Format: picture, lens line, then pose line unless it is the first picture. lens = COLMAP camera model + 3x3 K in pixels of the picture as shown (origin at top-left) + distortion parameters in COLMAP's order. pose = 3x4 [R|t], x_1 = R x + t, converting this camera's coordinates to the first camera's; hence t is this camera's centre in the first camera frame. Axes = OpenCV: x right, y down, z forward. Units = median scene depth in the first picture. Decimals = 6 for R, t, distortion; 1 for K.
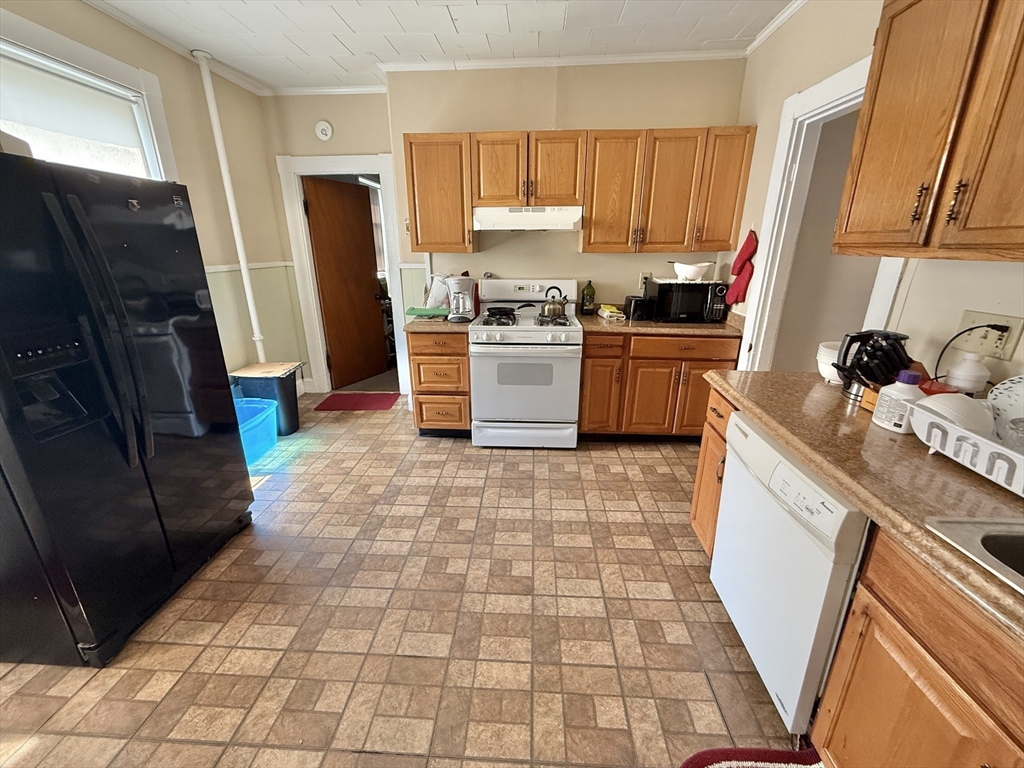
lens RADIAL K [[410.2, 0, 512.0], [0, 410.2, 383.0], [0, 0, 1]] dist [-0.002934, 0.000349]
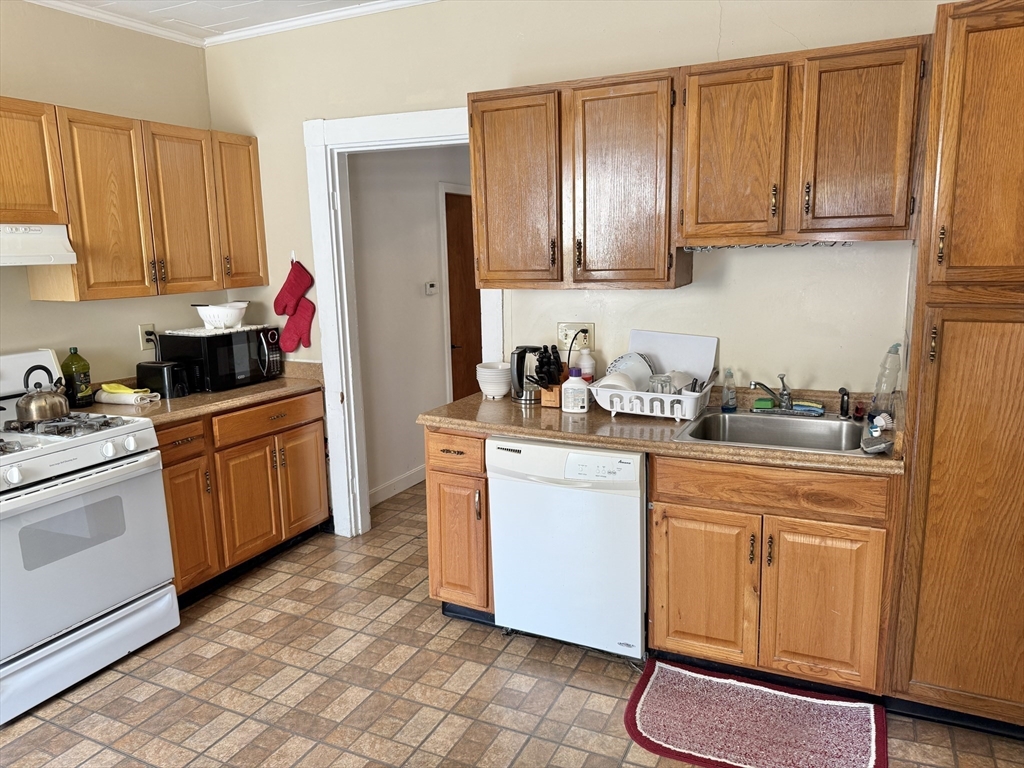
lens RADIAL K [[723.4, 0, 512.3], [0, 723.4, 381.4], [0, 0, 1]] dist [-0.001457, -0.003722]
pose [[0.381249, -0.169310, 0.908836, -0.563488], [0.315694, 0.947834, 0.044144, -0.067401], [-0.868900, 0.270085, 0.414810, 0.087023]]
